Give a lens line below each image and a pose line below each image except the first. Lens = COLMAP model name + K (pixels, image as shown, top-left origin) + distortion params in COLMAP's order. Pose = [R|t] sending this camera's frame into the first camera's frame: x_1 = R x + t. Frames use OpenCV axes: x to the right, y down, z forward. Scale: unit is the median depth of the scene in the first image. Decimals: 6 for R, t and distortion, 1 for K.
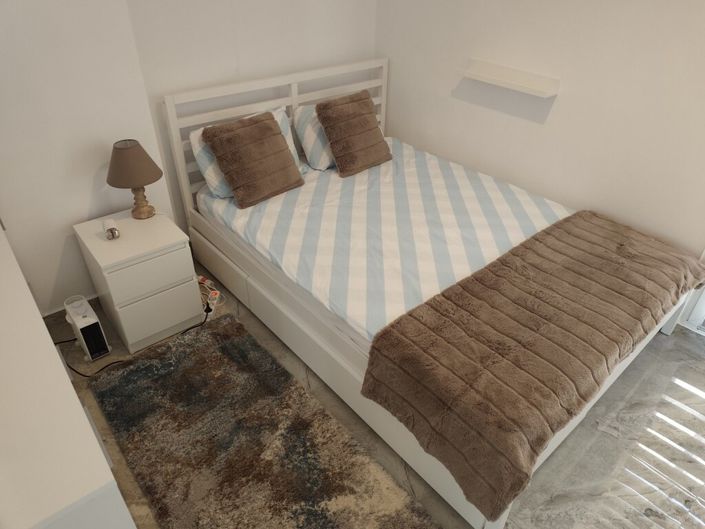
lens RADIAL K [[486.4, 0, 372.6], [0, 486.4, 266.6], [0, 0, 1]] dist [0.051983, -0.044328]
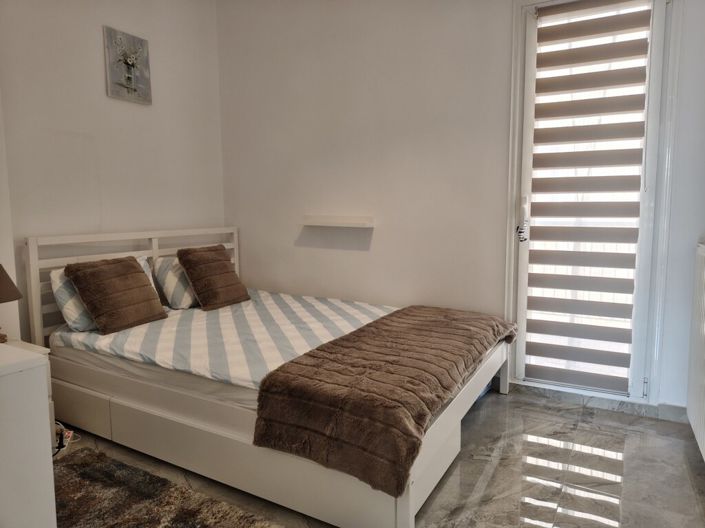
lens RADIAL K [[486.4, 0, 377.4], [0, 486.4, 258.4], [0, 0, 1]] dist [0.051983, -0.044328]
pose [[0.938939, -0.078229, 0.335073, -0.069890], [0.227860, 0.871050, -0.435145, 0.321499], [-0.257824, 0.484925, 0.835688, -0.069524]]
